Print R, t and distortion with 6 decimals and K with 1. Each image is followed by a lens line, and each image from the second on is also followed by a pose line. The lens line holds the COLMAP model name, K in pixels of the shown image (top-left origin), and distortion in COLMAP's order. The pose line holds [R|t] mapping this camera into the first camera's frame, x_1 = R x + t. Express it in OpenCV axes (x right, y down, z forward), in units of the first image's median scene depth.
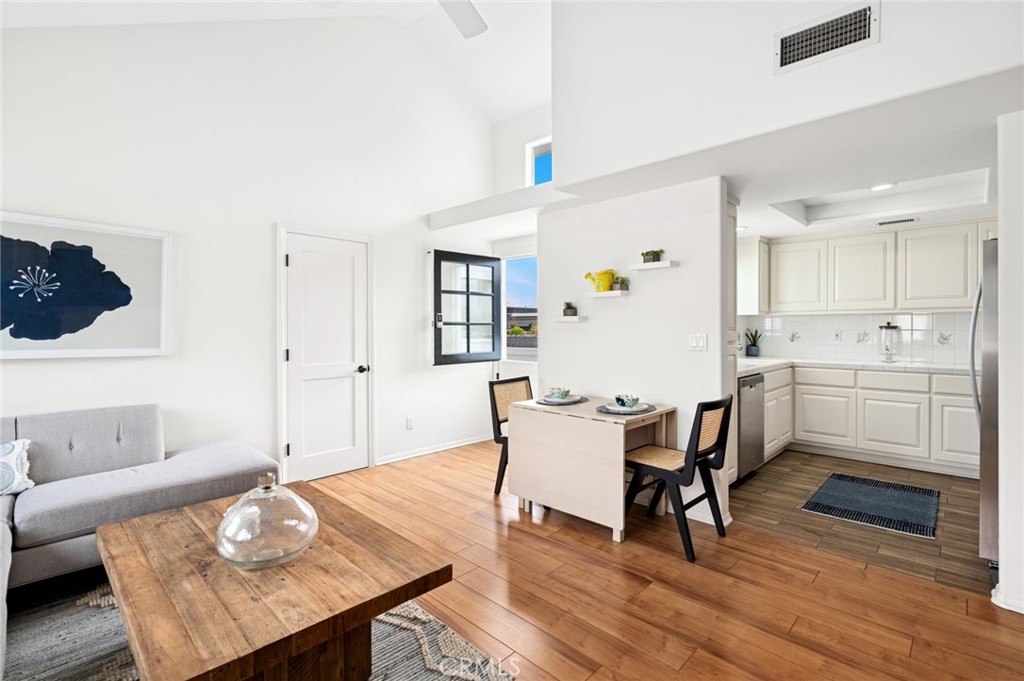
lens RADIAL K [[483.9, 0, 510.7], [0, 483.9, 327.8], [0, 0, 1]] dist [0.050141, 0.000010]
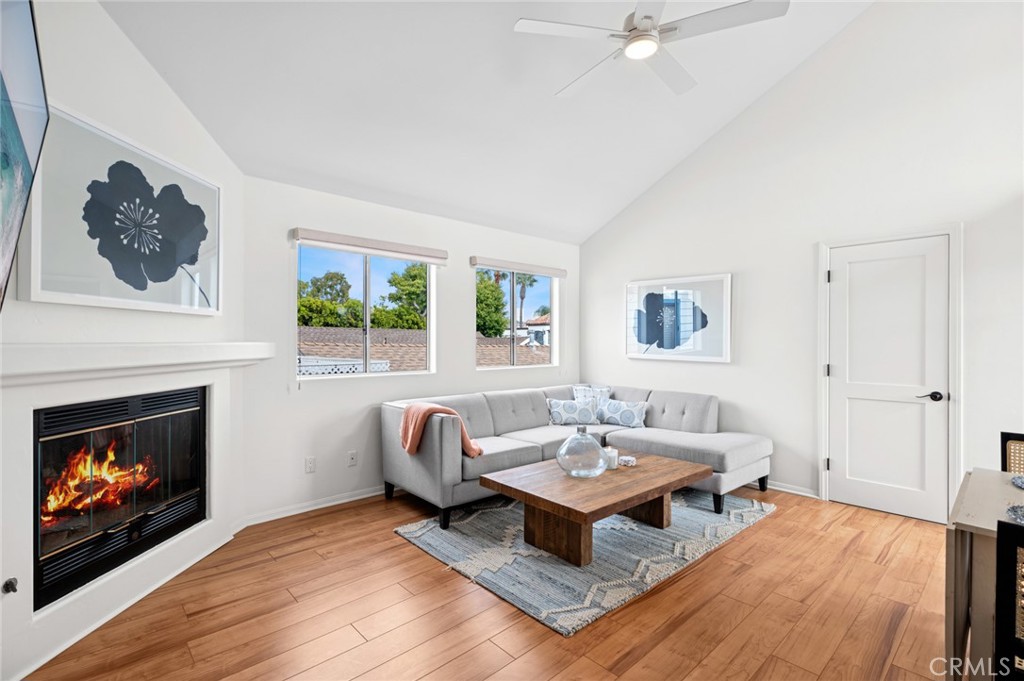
lens RADIAL K [[483.9, 0, 510.7], [0, 483.9, 327.8], [0, 0, 1]] dist [0.050141, 0.000010]
pose [[-0.022400, -0.024040, -0.999460, 0.580063], [0.001775, 0.999708, -0.024085, -0.008320], [0.999748, -0.002314, -0.022350, 0.367029]]
